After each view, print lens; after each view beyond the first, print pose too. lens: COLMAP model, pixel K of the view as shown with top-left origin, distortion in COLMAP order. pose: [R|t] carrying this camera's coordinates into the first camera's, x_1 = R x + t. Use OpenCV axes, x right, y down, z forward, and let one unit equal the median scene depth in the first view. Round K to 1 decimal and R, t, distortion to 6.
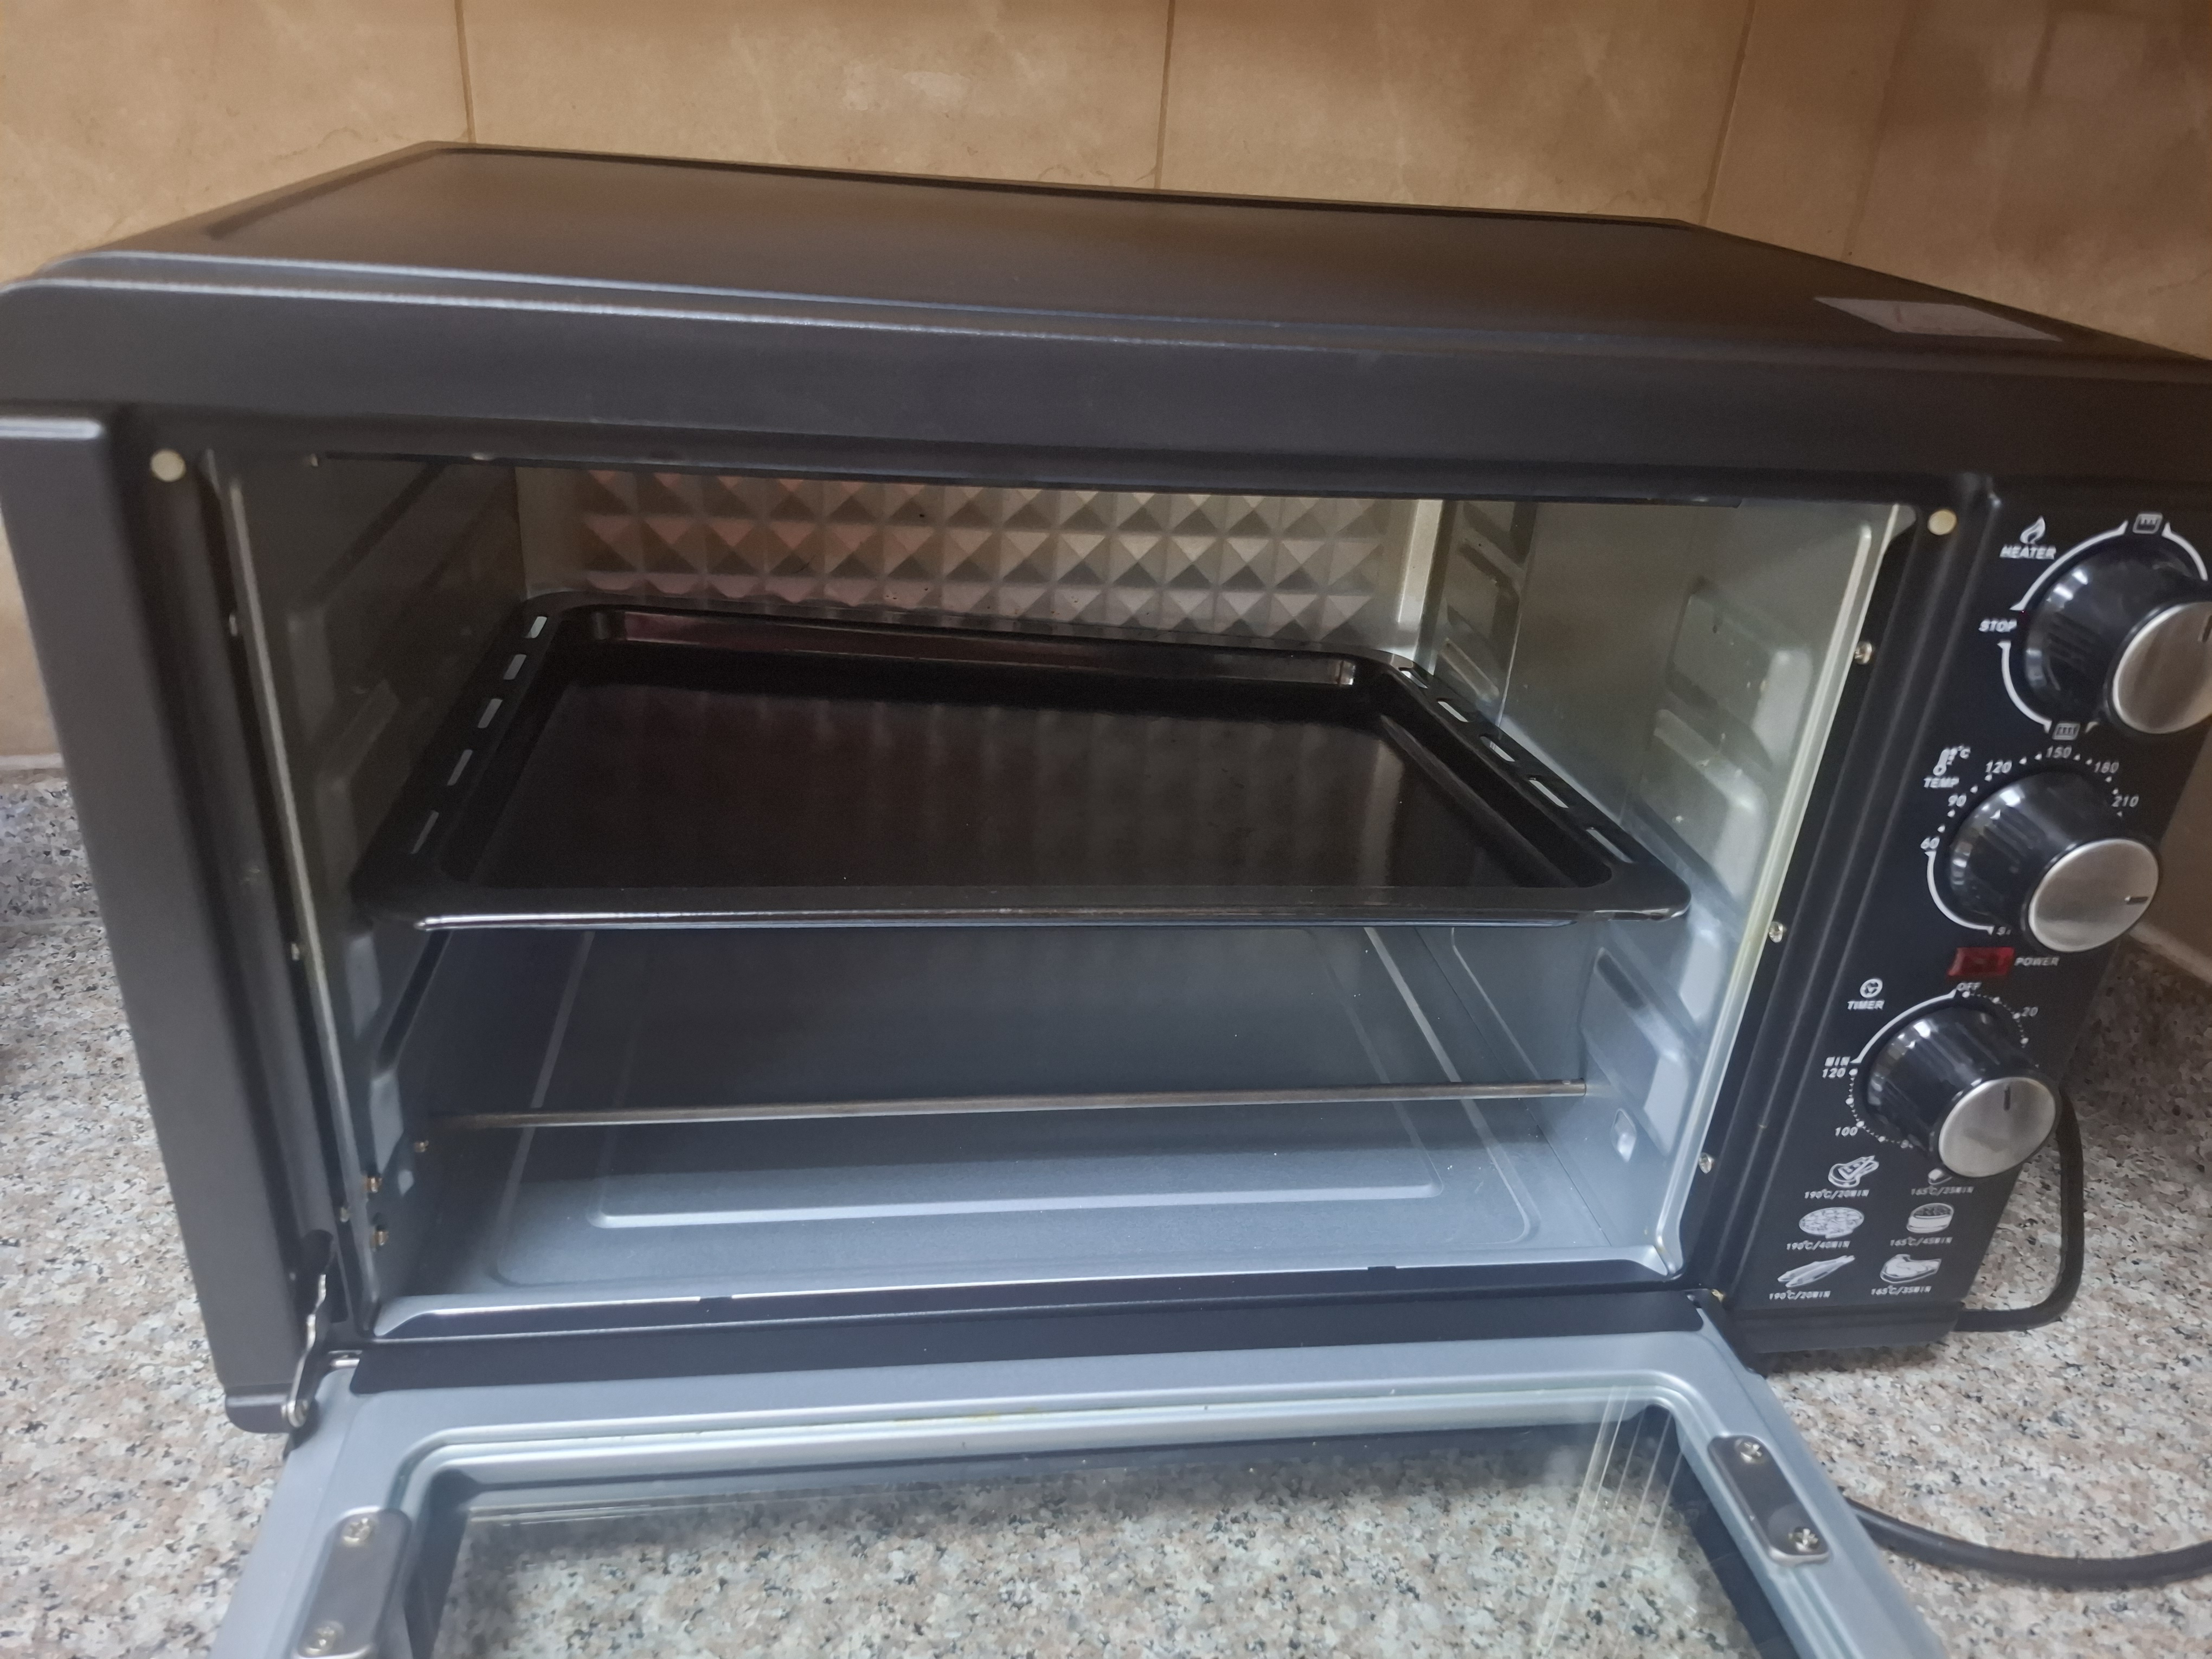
lens RADIAL K [[1512.8, 0, 1111.5], [0, 1512.8, 834.5], [0, 0, 1]] dist [0.047944, -0.013048]
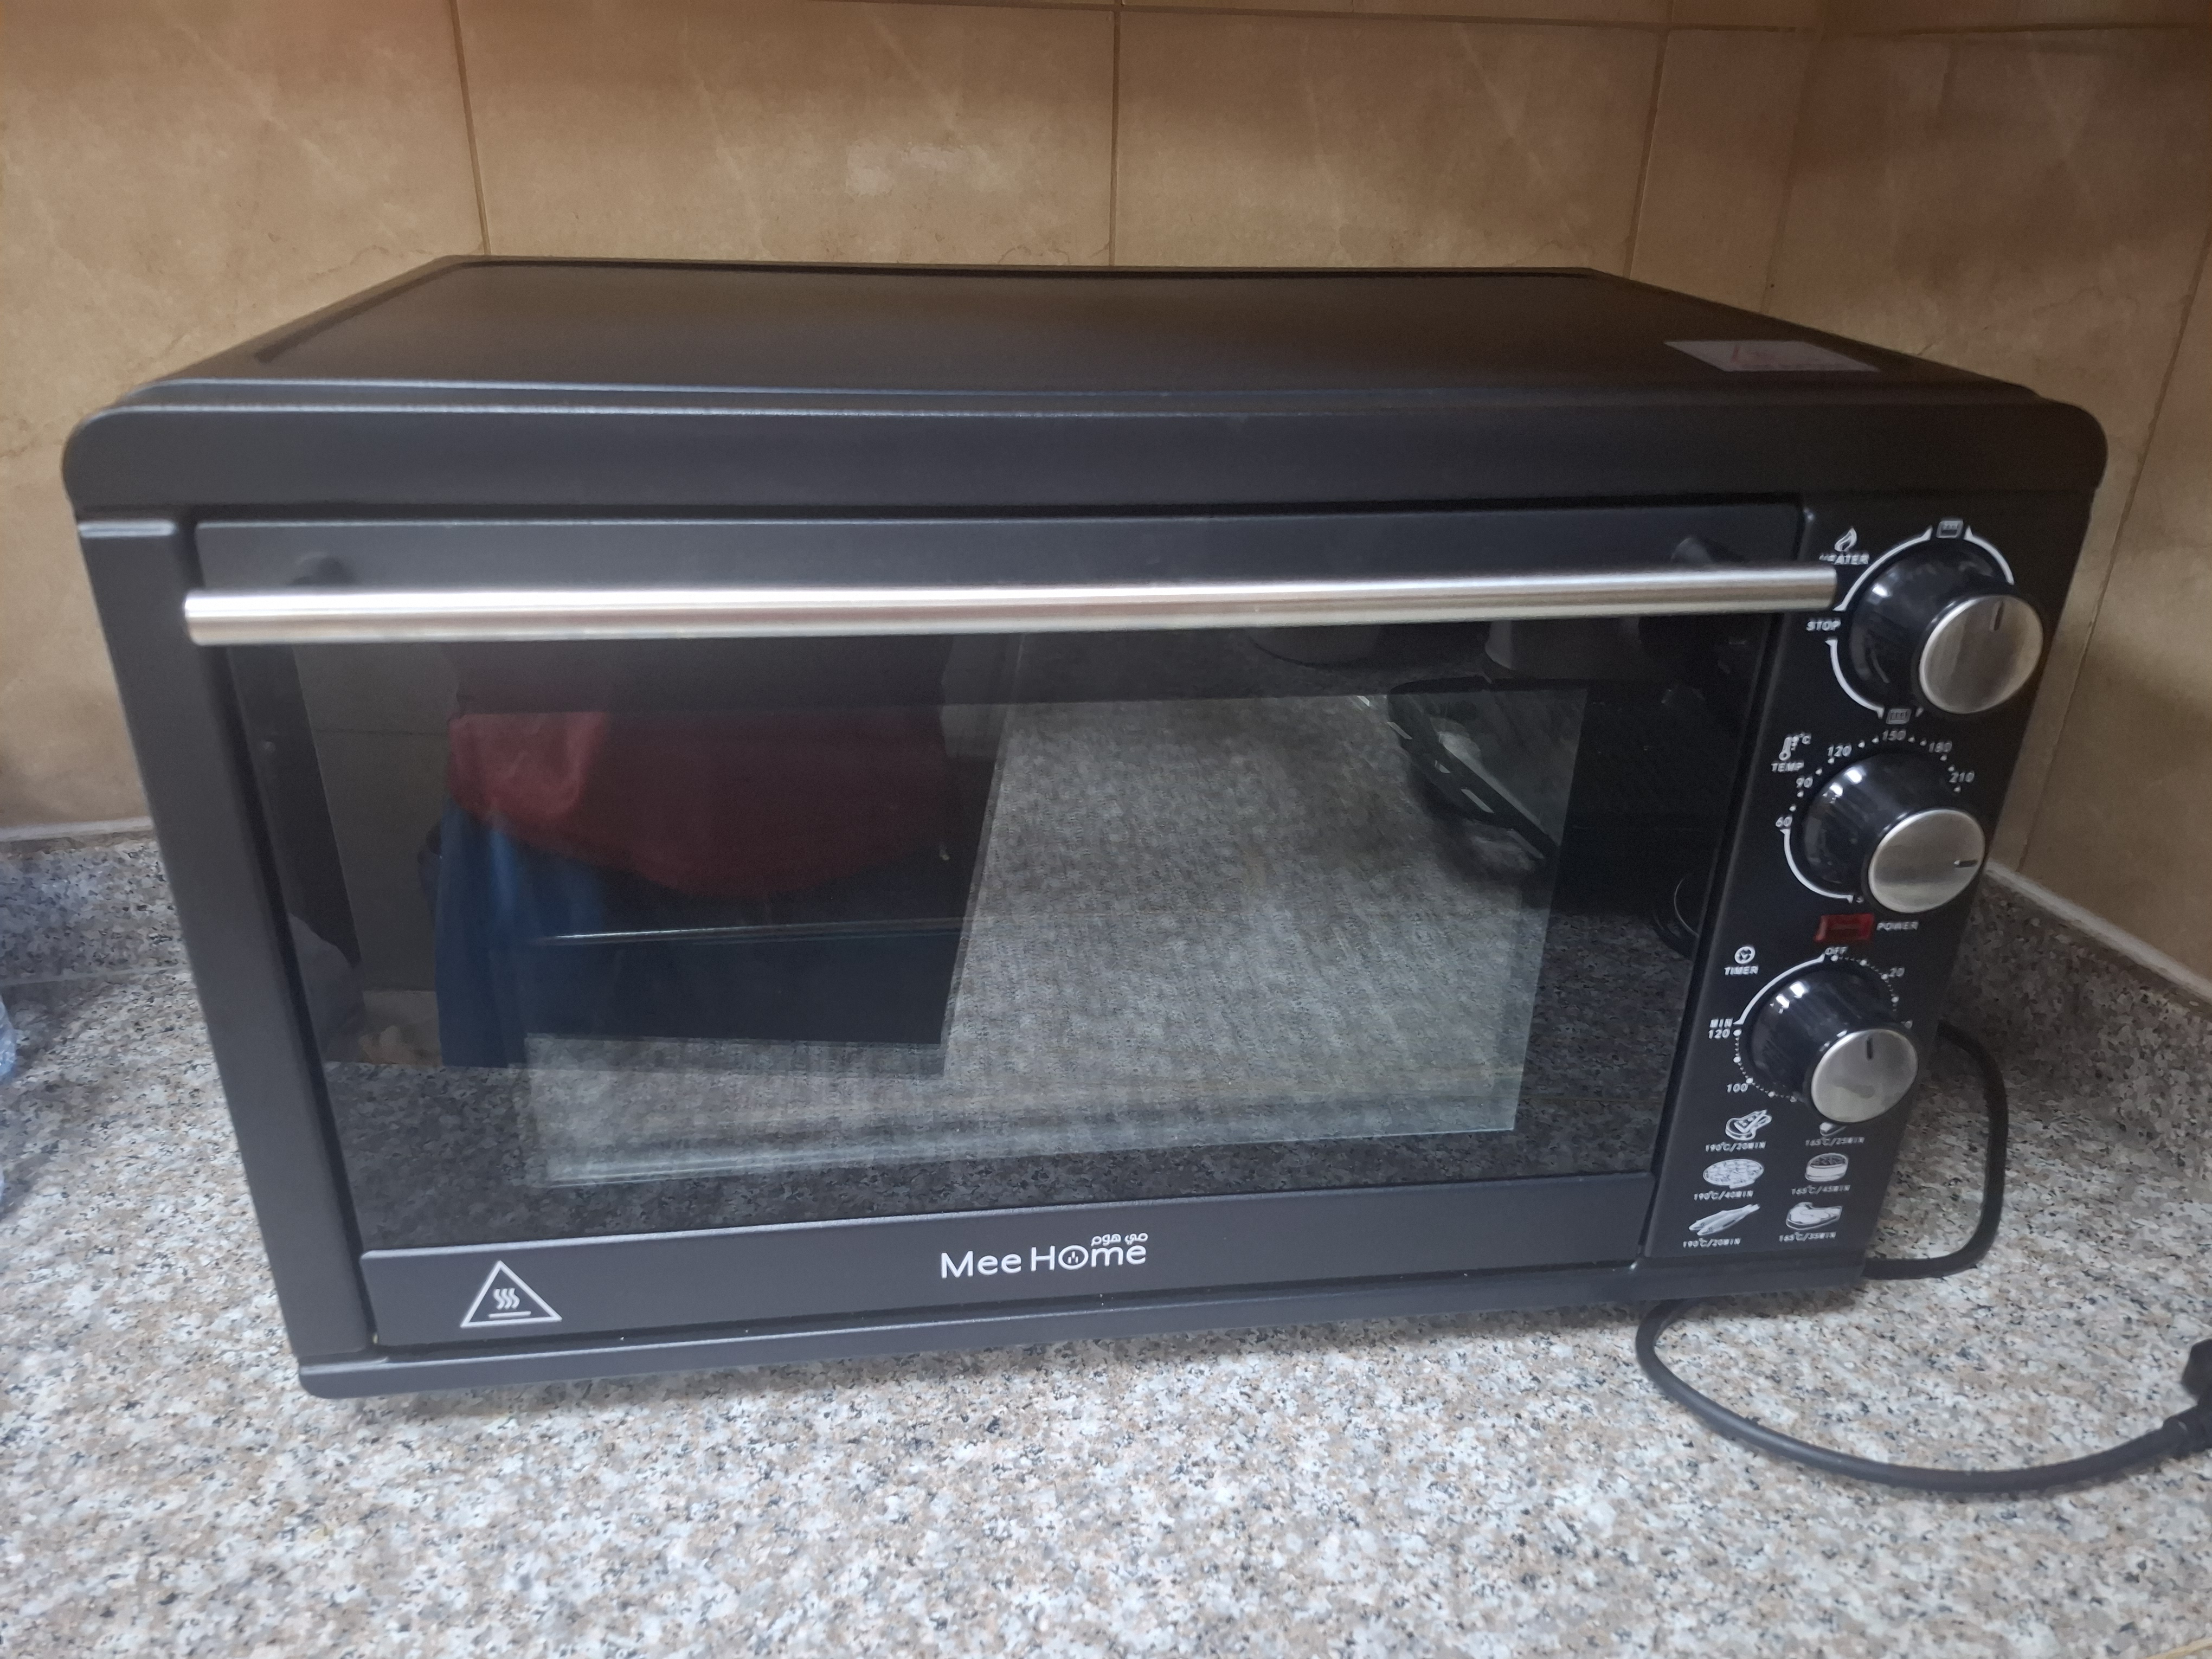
lens RADIAL K [[1512.8, 0, 1105.6], [0, 1512.8, 837.3], [0, 0, 1]] dist [0.047944, -0.013048]
pose [[0.998754, -0.040082, -0.029717, 0.066482], [0.039277, 0.998858, -0.027196, 0.026173], [0.030773, 0.025995, 0.999188, -0.118900]]
